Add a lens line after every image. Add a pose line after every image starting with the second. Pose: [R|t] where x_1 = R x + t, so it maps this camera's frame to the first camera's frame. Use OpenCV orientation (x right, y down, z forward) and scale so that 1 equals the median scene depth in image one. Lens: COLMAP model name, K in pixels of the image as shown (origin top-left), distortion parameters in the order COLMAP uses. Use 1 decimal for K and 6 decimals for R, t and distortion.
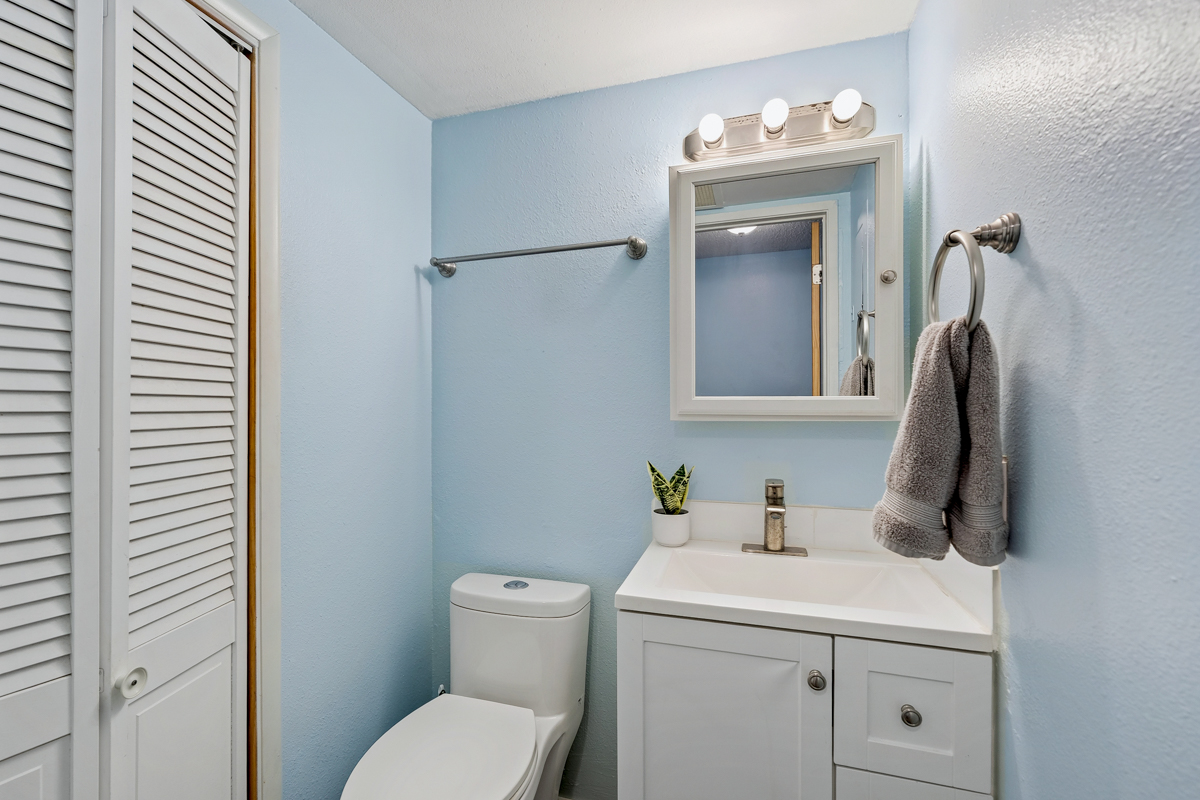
lens RADIAL K [[516.6, 0, 600.1], [0, 516.6, 399.1], [0, 0, 1]] dist [0.002996, 0.000047]
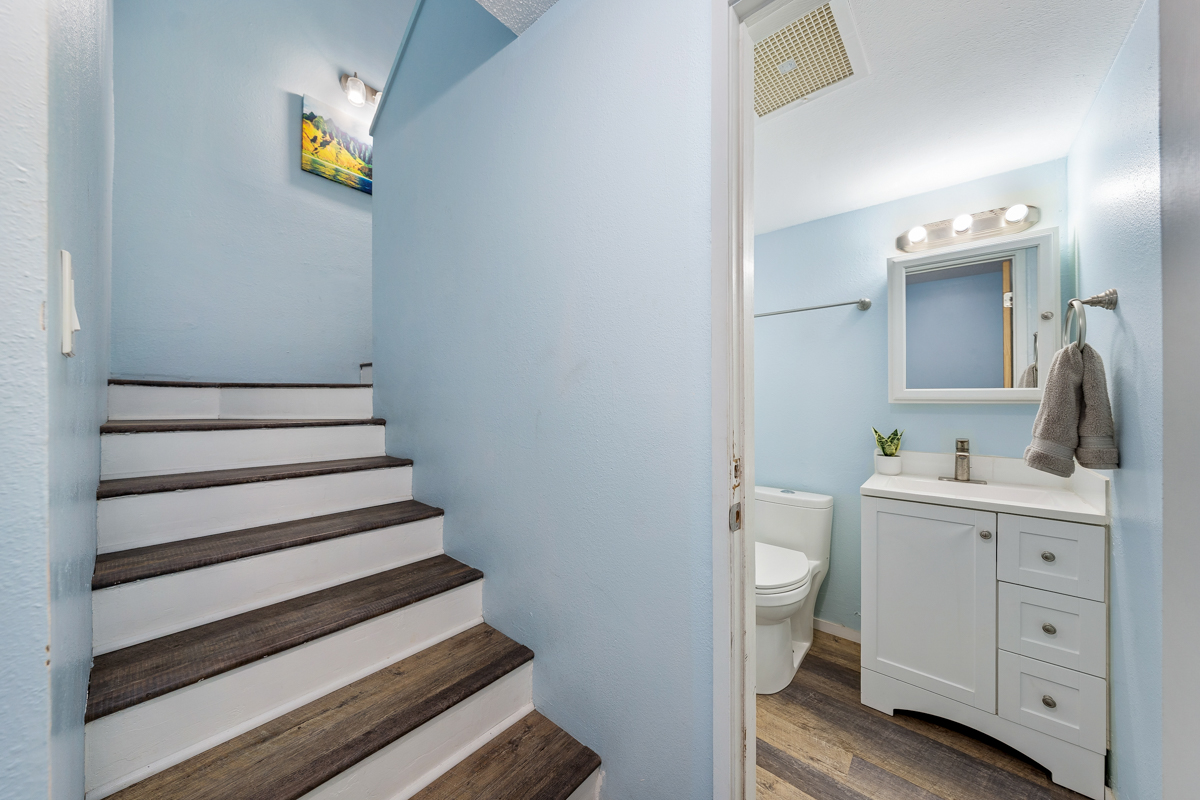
lens RADIAL K [[419.6, 0, 599.0], [0, 419.6, 399.1], [0, 0, 1]] dist [-0.004680, -0.000352]
pose [[0.913891, 0.000051, -0.405960, -0.192191], [0.001205, 0.999995, 0.002838, 0.023950], [0.405959, -0.003082, 0.913886, -0.725360]]
